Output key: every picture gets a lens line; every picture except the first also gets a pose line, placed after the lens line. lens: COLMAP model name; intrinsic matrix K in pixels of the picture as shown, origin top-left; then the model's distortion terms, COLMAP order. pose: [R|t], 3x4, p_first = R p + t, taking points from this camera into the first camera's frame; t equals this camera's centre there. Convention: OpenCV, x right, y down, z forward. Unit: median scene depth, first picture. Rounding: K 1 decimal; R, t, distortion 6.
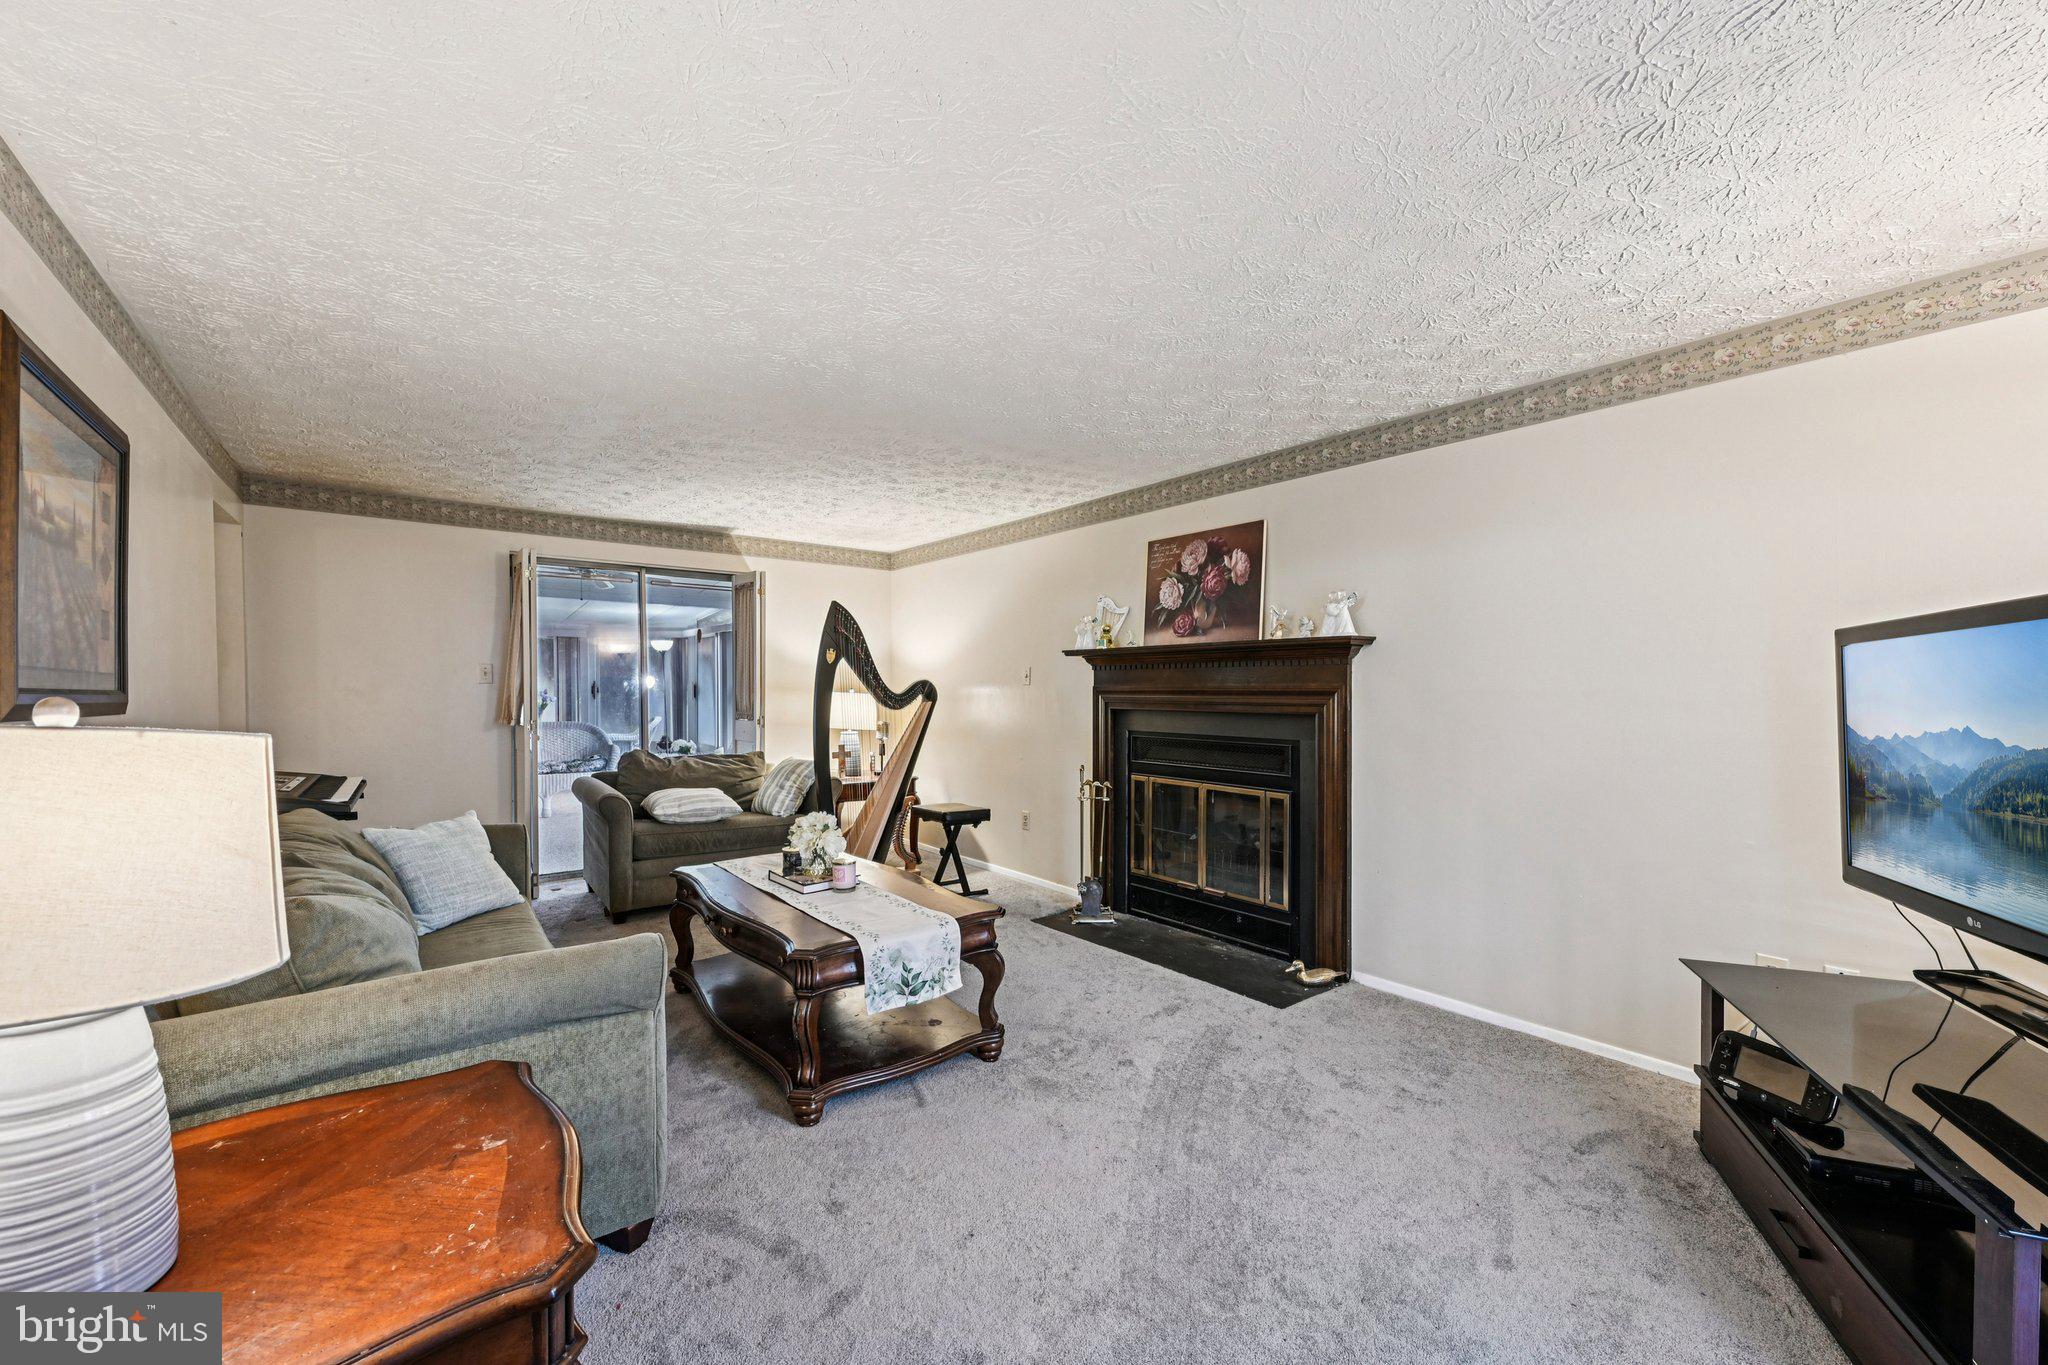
lens RADIAL K [[803.1, 0, 1020.9], [0, 803.1, 691.0], [0, 0, 1]] dist [0.000819, 0.000566]
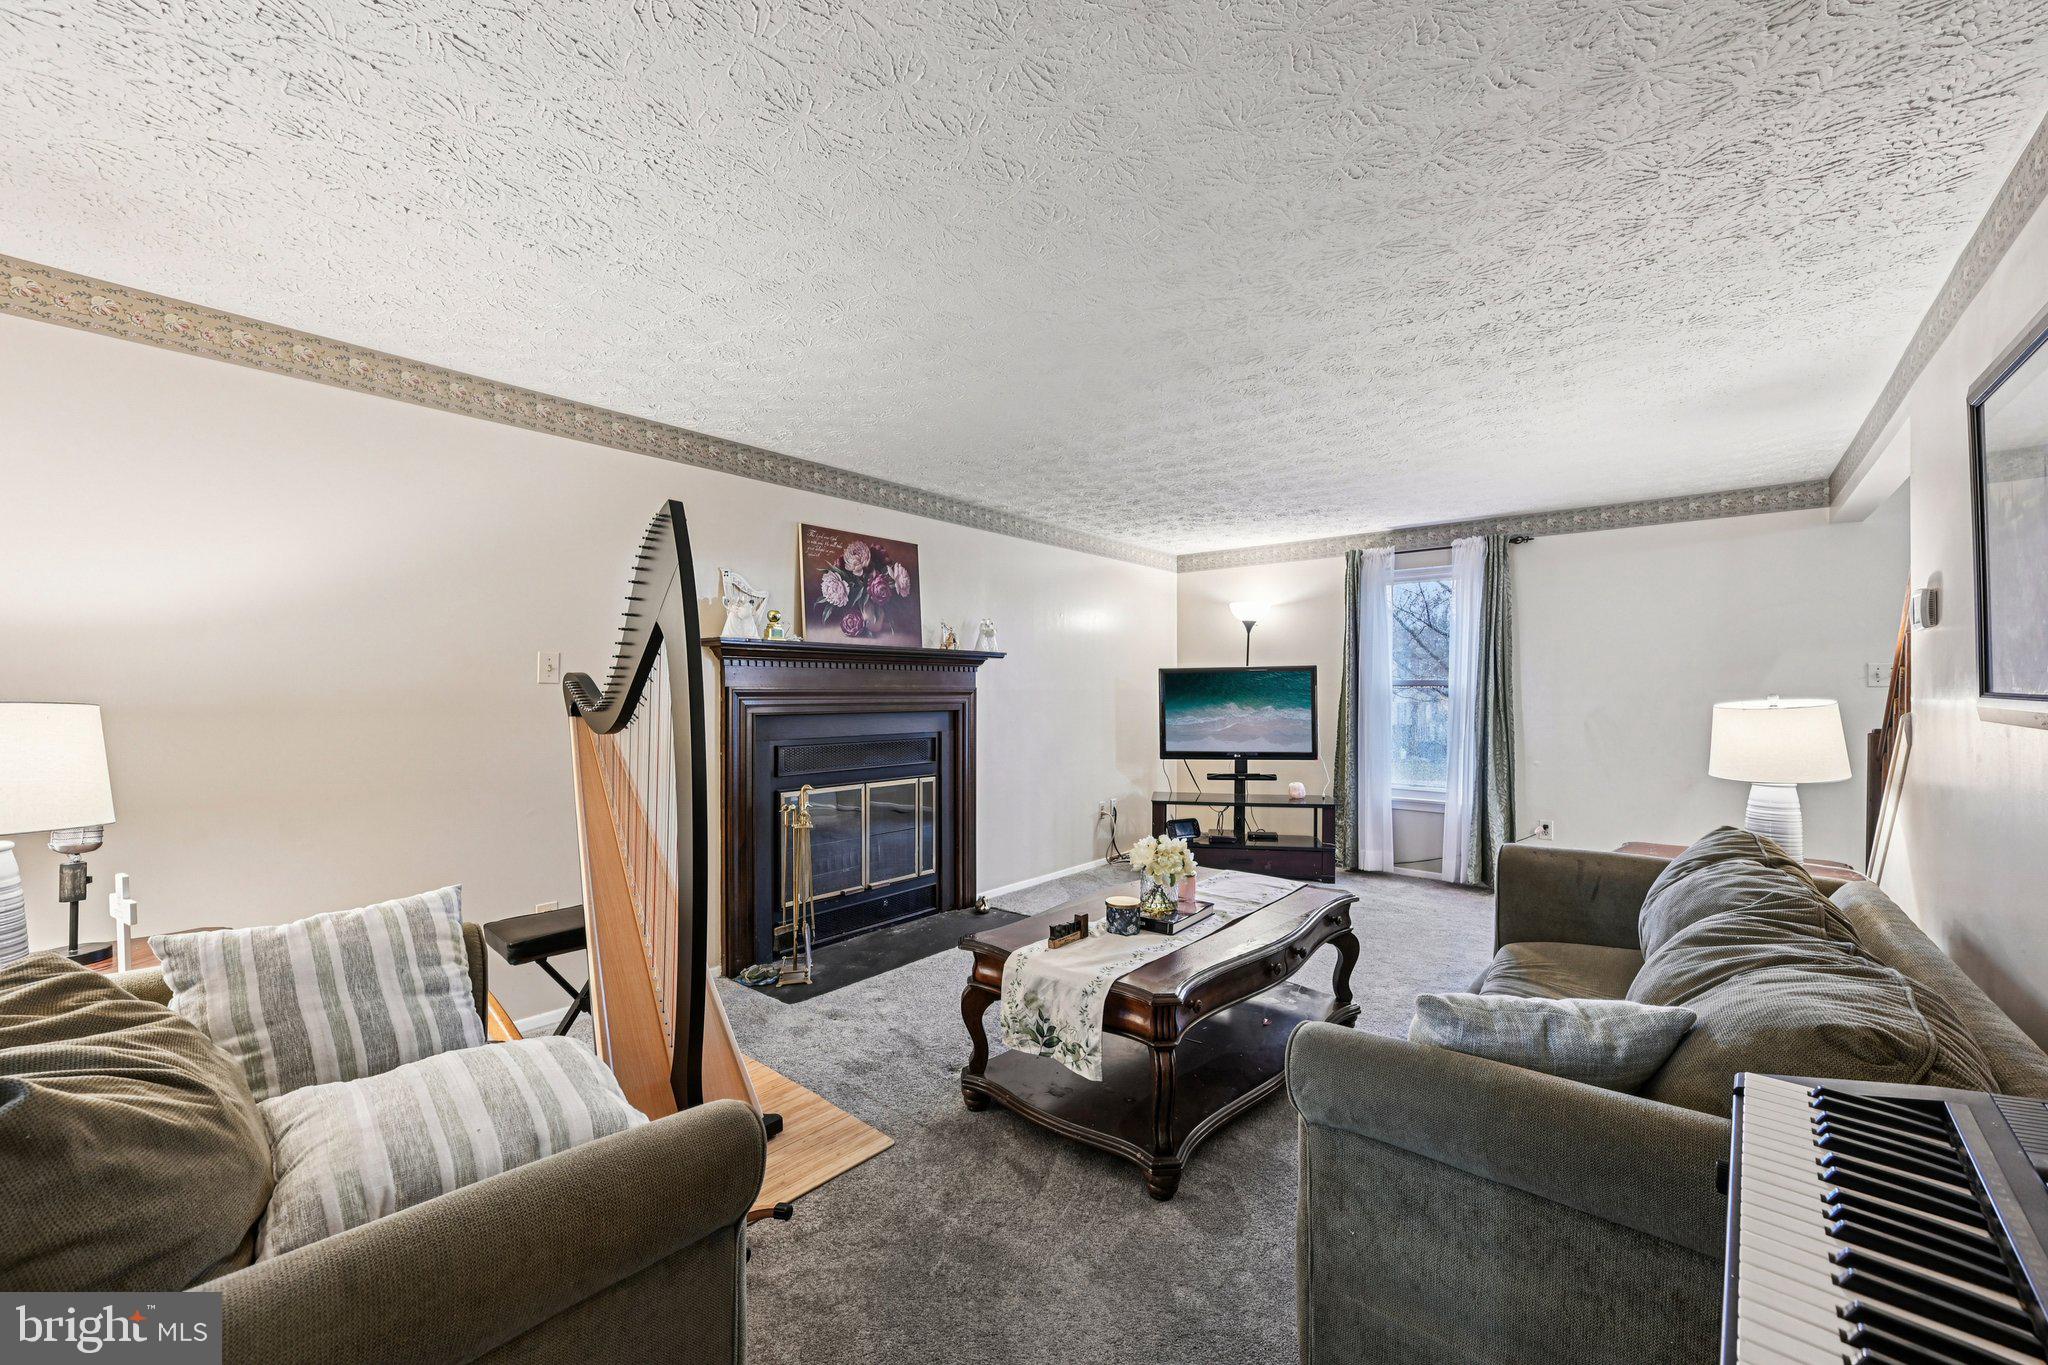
lens RADIAL K [[803.1, 0, 1020.3], [0, 803.1, 683.8], [0, 0, 1]] dist [0.000819, 0.000566]
pose [[-0.189557, 0.005104, 0.981857, -0.817930], [0.006499, 0.999971, -0.003944, -0.005383], [-0.981848, 0.005634, -0.189584, 1.014601]]
